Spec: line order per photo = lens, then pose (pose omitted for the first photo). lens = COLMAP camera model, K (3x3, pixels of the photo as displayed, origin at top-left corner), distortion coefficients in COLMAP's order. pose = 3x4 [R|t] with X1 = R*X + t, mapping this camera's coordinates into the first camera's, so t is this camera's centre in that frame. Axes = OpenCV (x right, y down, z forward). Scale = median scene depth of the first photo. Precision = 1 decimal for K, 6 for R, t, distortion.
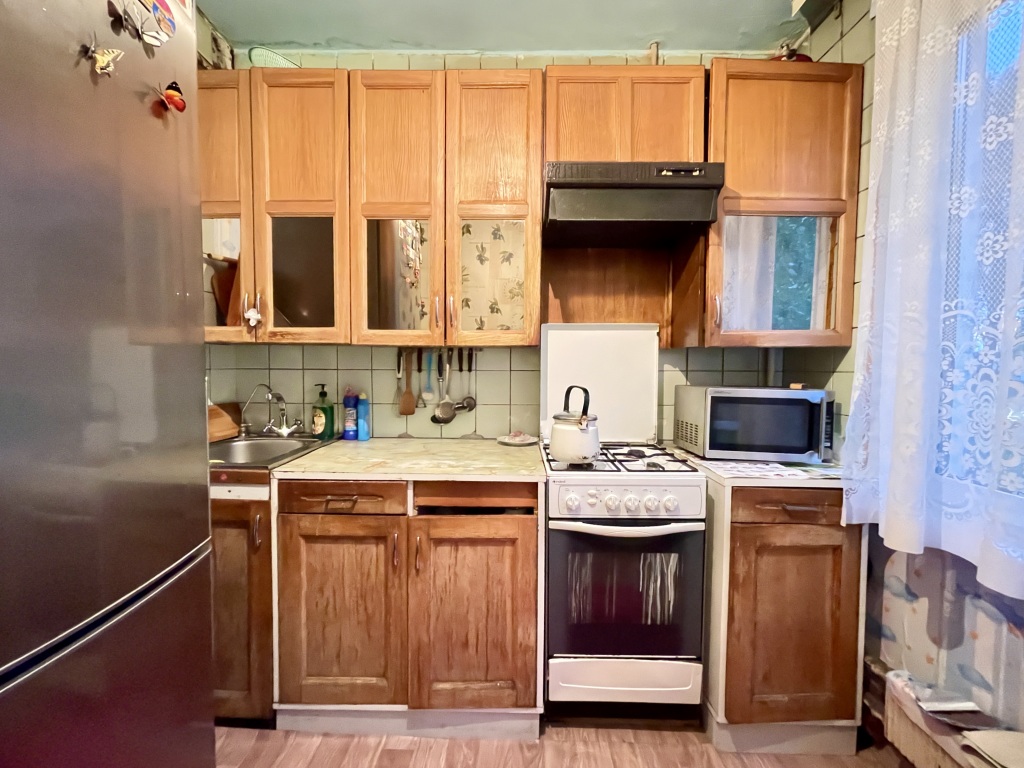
lens RADIAL K [[421.0, 0, 511.2], [0, 421.0, 381.9], [0, 0, 1]] dist [-0.002682, 0.000163]
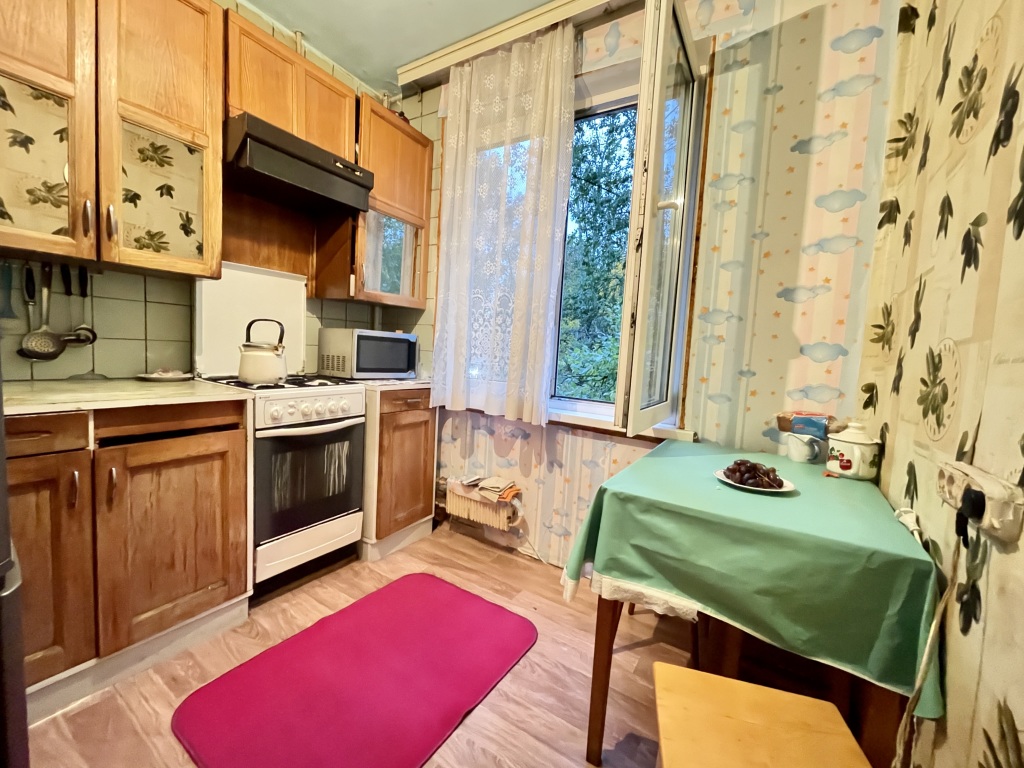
lens RADIAL K [[418.2, 0, 511.5], [0, 418.2, 380.2], [0, 0, 1]] dist [-0.000541, 0.000406]
pose [[0.512683, -0.043853, 0.857457, -0.531218], [-0.019829, 0.997824, 0.062887, 0.098459], [-0.858349, -0.049244, 0.510698, -0.195821]]
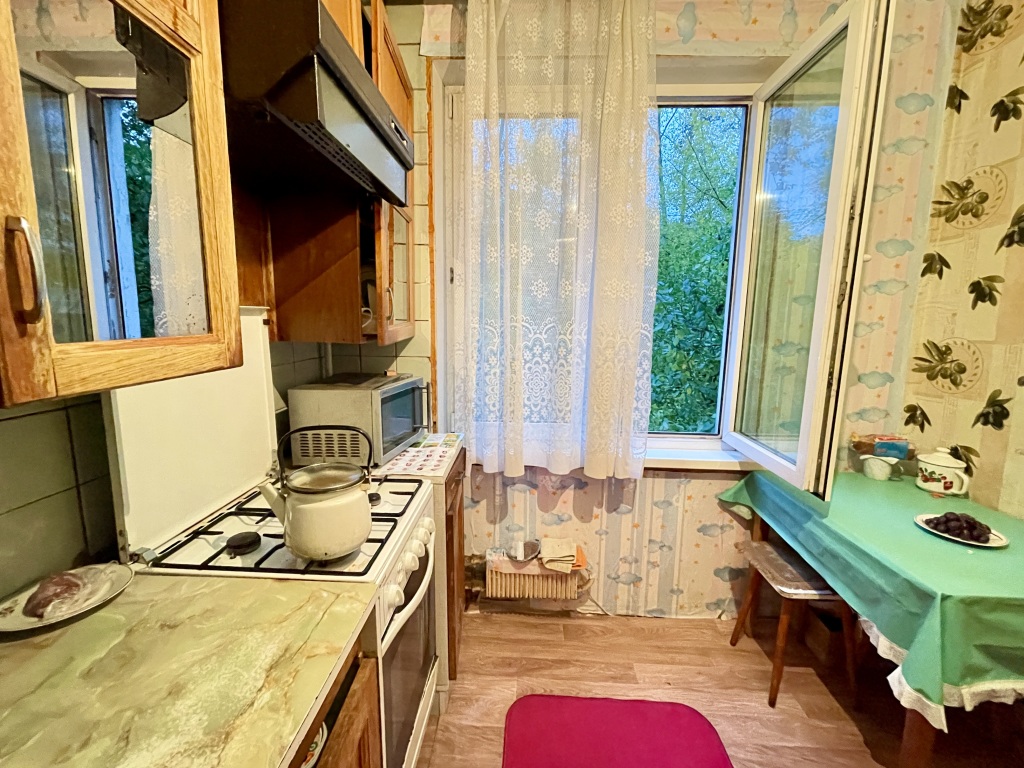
lens RADIAL K [[421.0, 0, 511.2], [0, 421.0, 381.9], [0, 0, 1]] dist [-0.002682, 0.000163]
pose [[0.021810, -0.157777, 0.987234, -0.454559], [0.025244, 0.987241, 0.157221, -0.153180], [-0.999443, 0.021493, 0.025515, 0.775639]]
